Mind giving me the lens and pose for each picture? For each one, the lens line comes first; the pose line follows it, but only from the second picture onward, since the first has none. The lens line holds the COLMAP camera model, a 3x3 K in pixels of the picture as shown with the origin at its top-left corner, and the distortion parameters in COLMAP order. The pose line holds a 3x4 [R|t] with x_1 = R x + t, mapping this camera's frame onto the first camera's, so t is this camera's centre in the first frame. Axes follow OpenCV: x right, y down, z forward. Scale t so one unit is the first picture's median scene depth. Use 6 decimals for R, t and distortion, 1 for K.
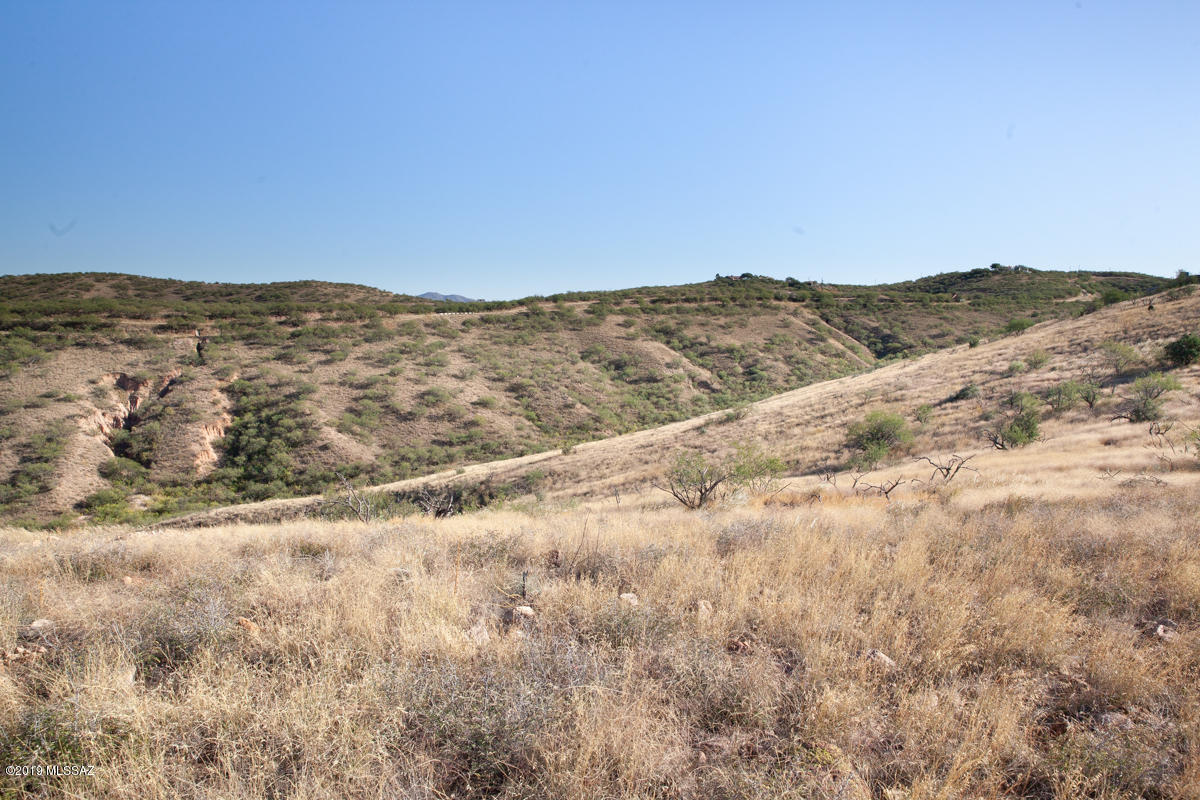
lens RADIAL K [[830.3, 0, 600.0], [0, 830.3, 400.0], [0, 0, 1]] dist [-0.099183, 0.084112]
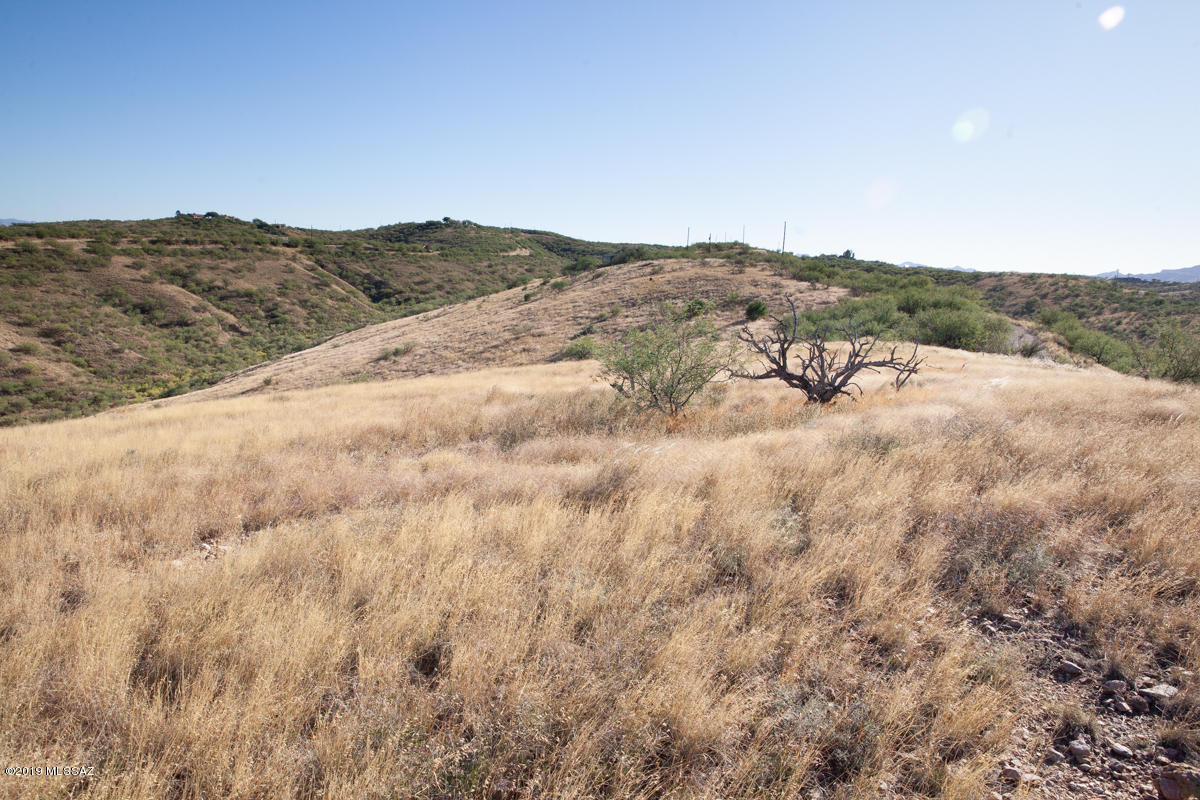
lens RADIAL K [[830.3, 0, 600.0], [0, 830.3, 400.0], [0, 0, 1]] dist [-0.099183, 0.084112]
pose [[0.788911, -0.059239, 0.611646, -0.182635], [0.016014, 0.996987, 0.075904, 0.001677], [-0.614299, -0.050086, 0.787482, -0.116088]]
